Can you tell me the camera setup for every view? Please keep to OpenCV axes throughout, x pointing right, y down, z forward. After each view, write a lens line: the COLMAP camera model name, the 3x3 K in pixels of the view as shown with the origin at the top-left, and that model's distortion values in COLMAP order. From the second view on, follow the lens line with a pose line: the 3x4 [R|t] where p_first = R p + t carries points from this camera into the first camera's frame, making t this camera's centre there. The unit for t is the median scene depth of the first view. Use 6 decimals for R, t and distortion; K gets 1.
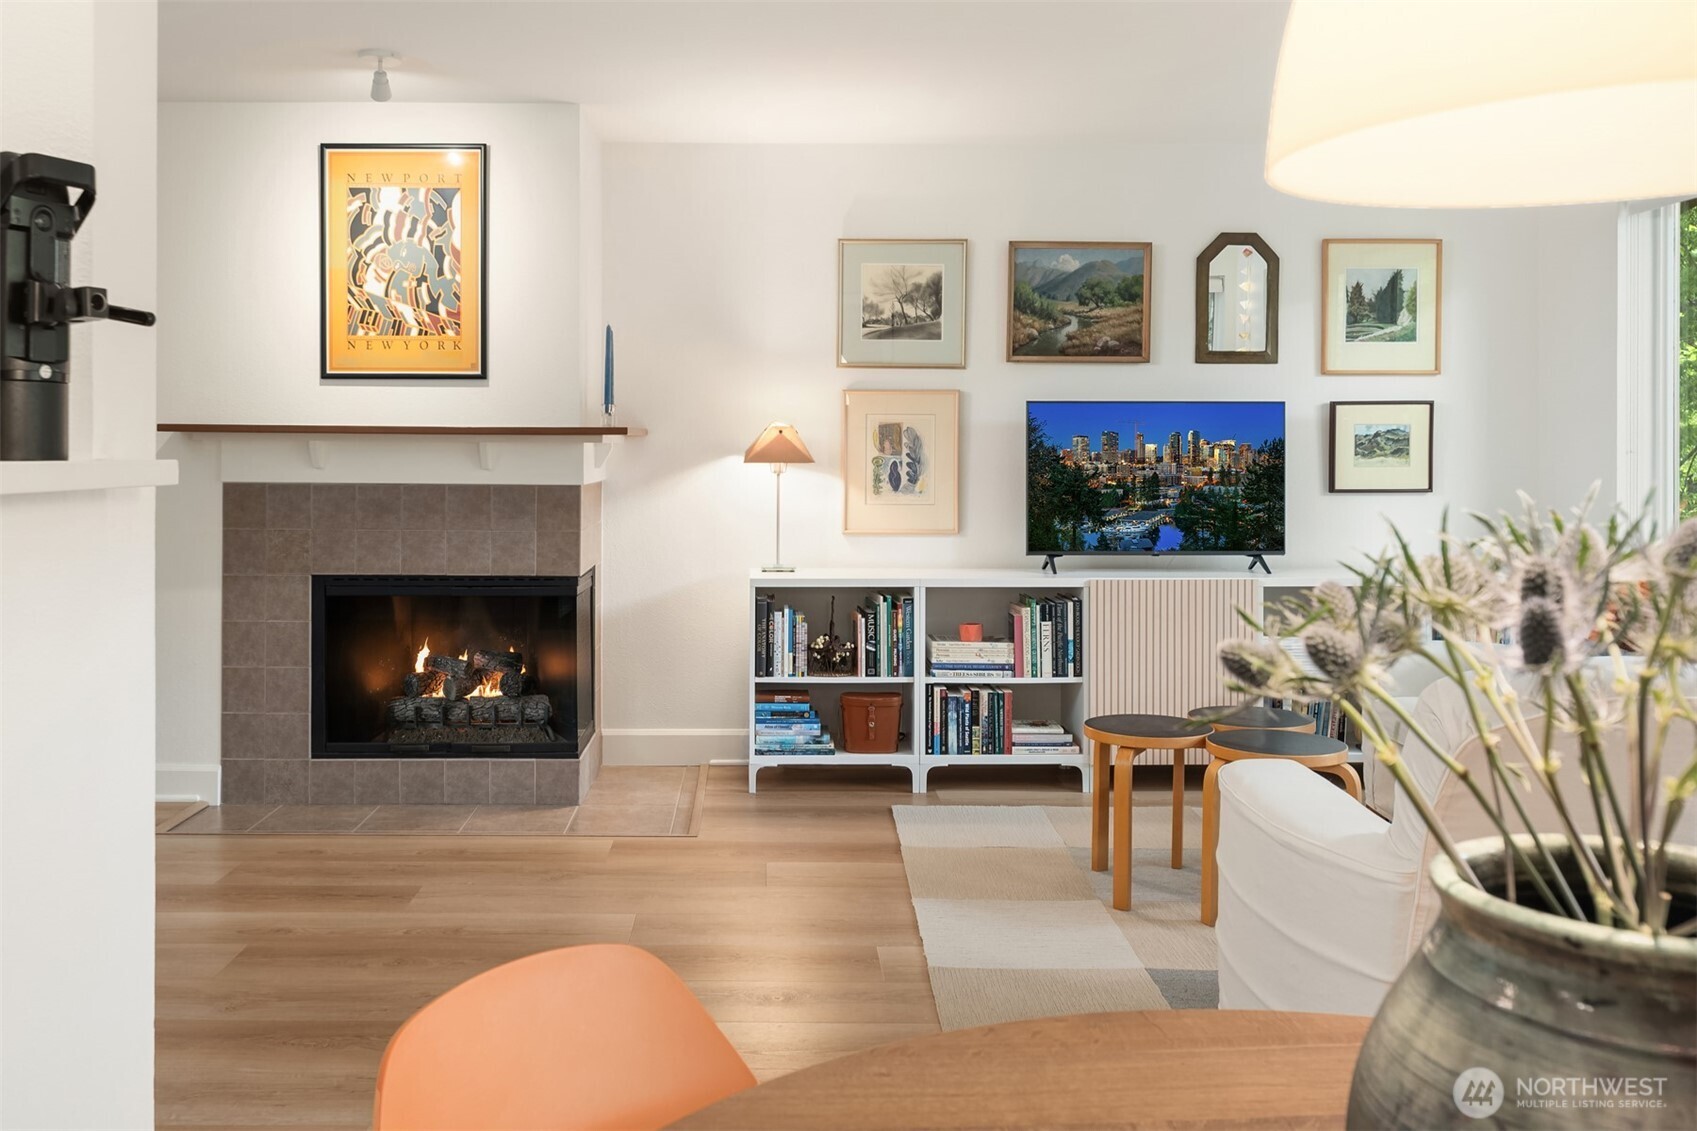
lens RADIAL K [[1484.5, 0, 789.7], [0, 1484.5, 487.1], [0, 0, 1]] dist [0.002196, 0.004732]
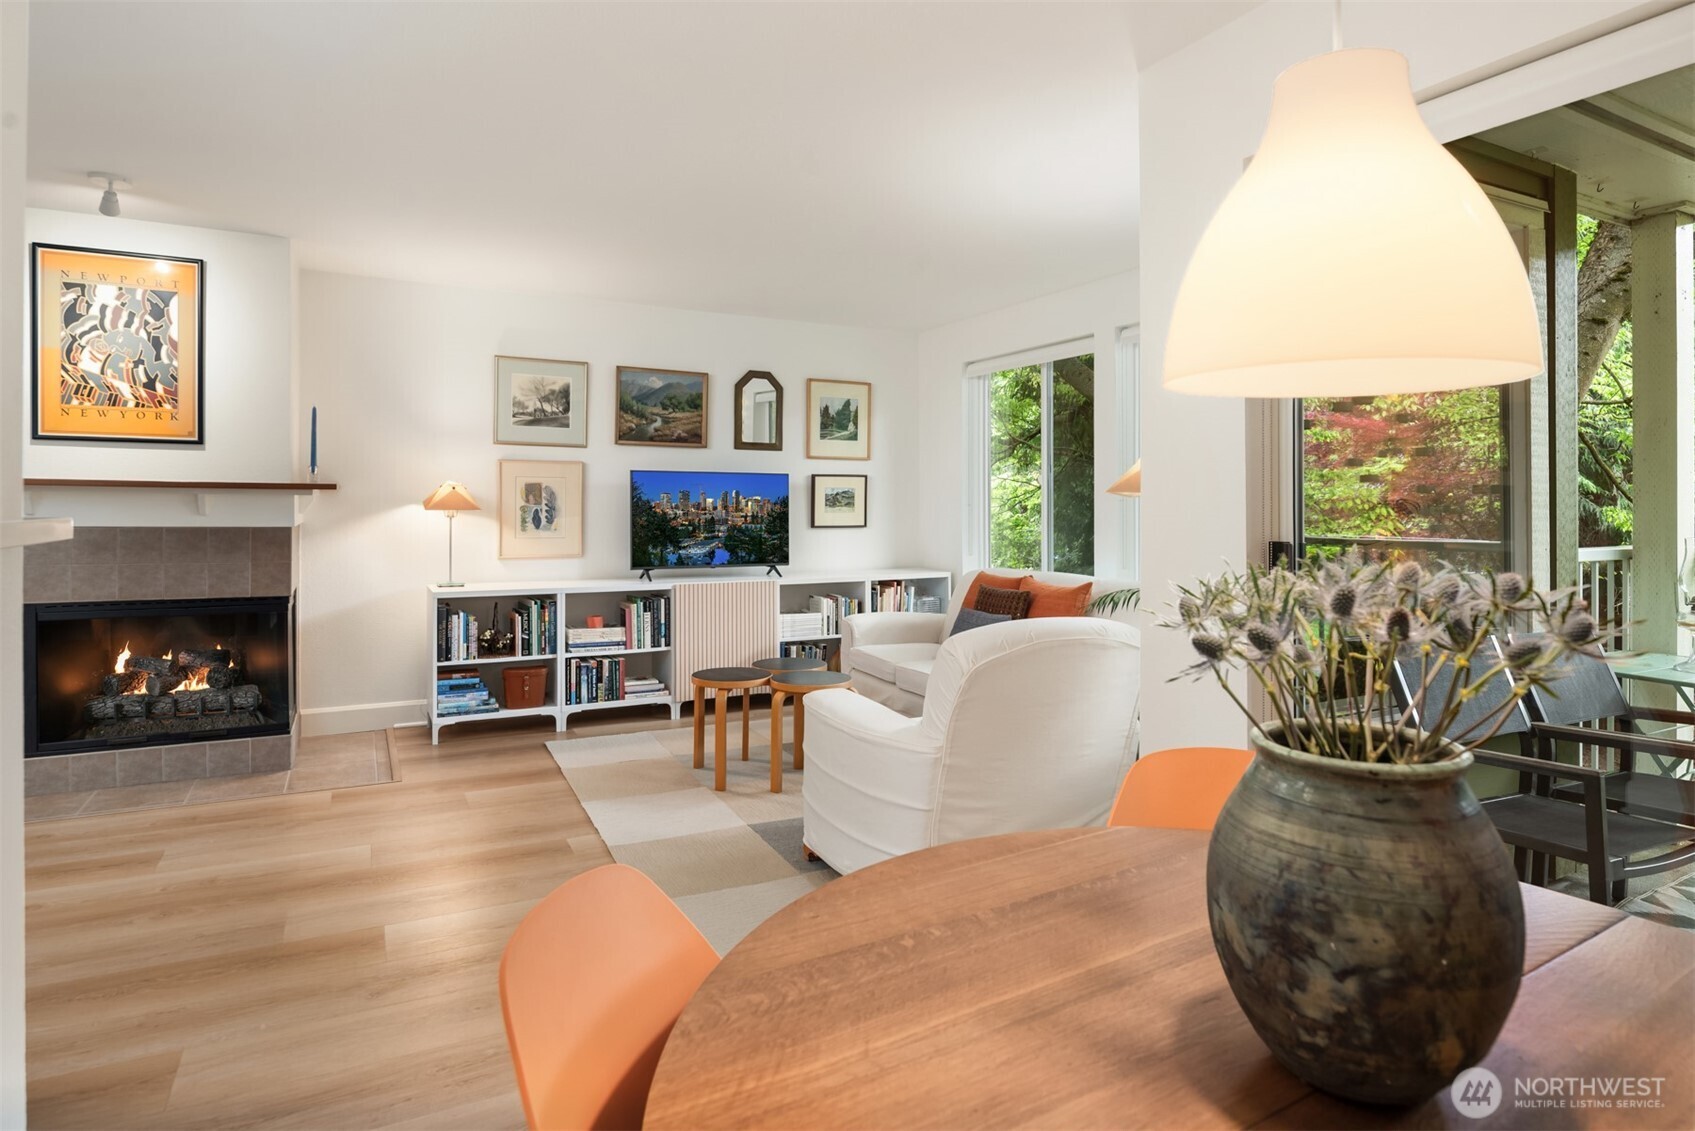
lens RADIAL K [[941.5, 0, 841.2], [0, 941.5, 516.1], [0, 0, 1]] dist [-0.002501, -0.002895]
pose [[0.881844, -0.003728, 0.471526, -0.106705], [0.005403, 0.999983, -0.002199, -0.006636], [-0.471510, 0.004486, 0.881850, 0.031937]]
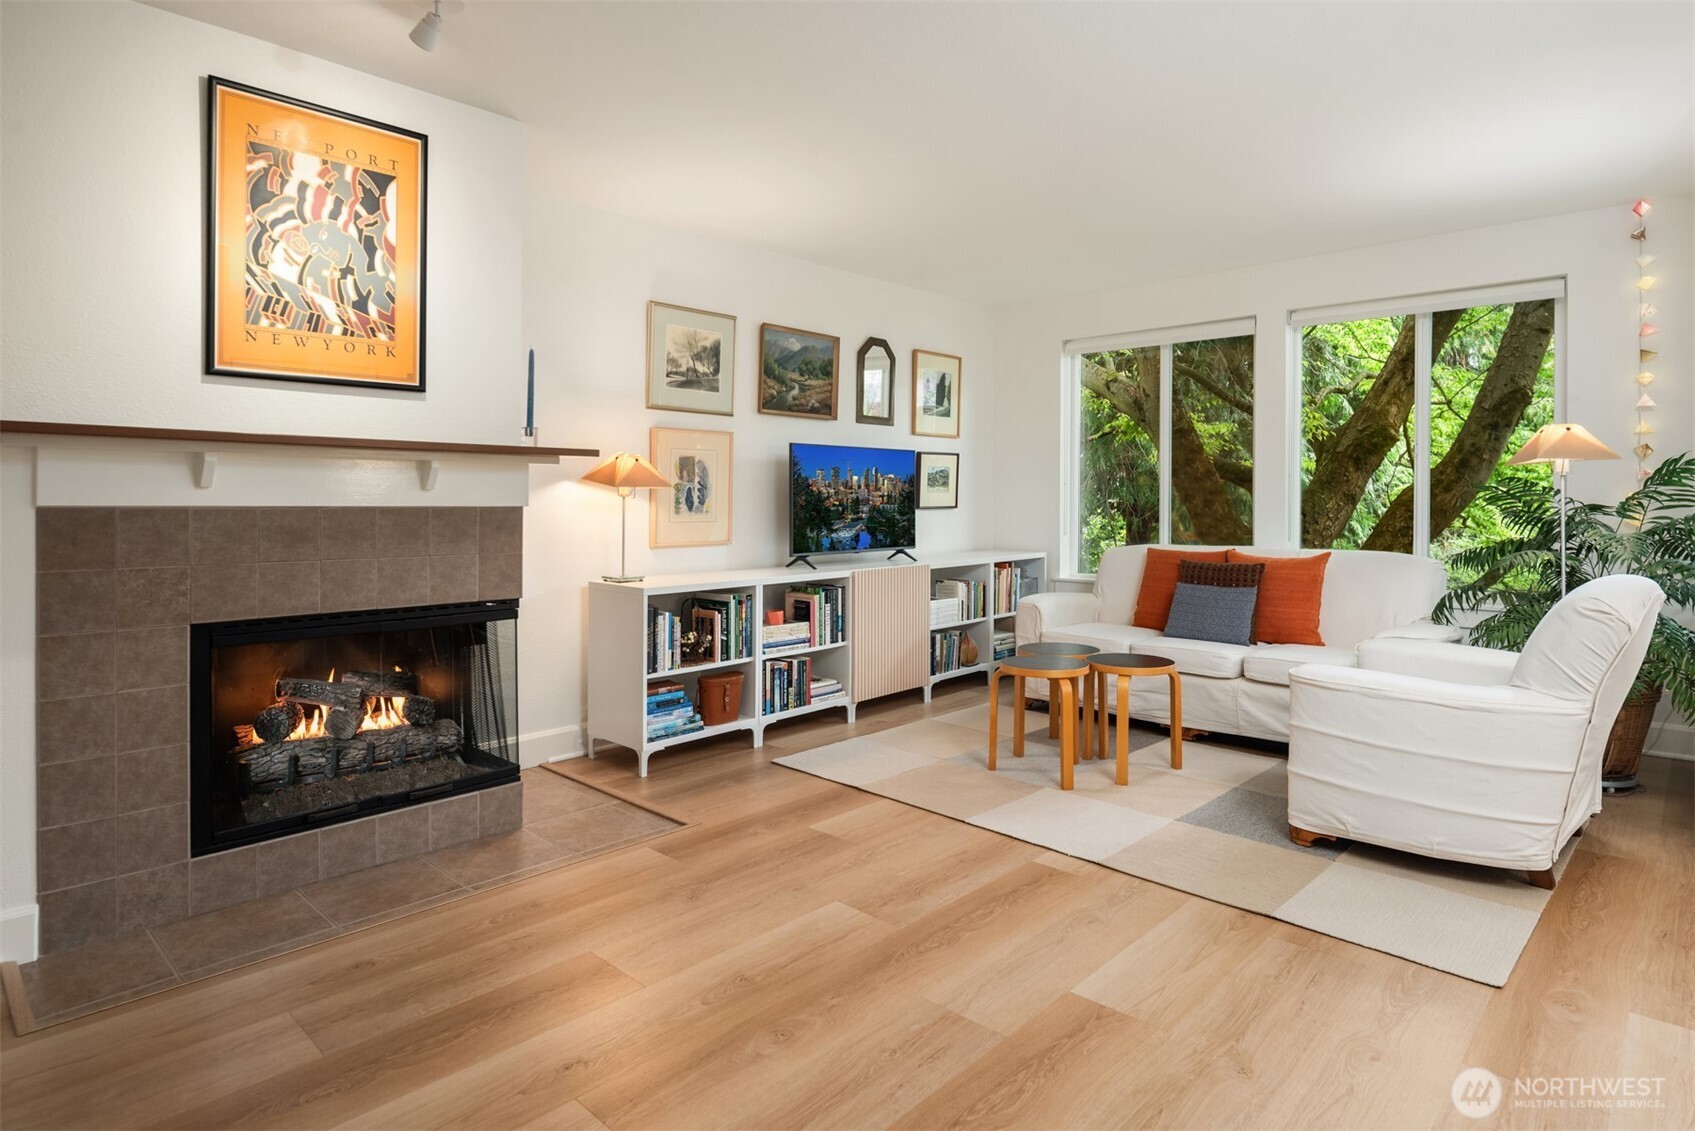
lens RADIAL K [[940.3, 0, 520.9], [0, 940.3, 530.1], [0, 0, 1]] dist [-0.002810, -0.000389]
pose [[0.677027, -0.019541, 0.735699, -0.622701], [0.017181, 0.999795, 0.010745, 0.007873], [-0.735758, 0.005366, 0.677223, 0.588191]]
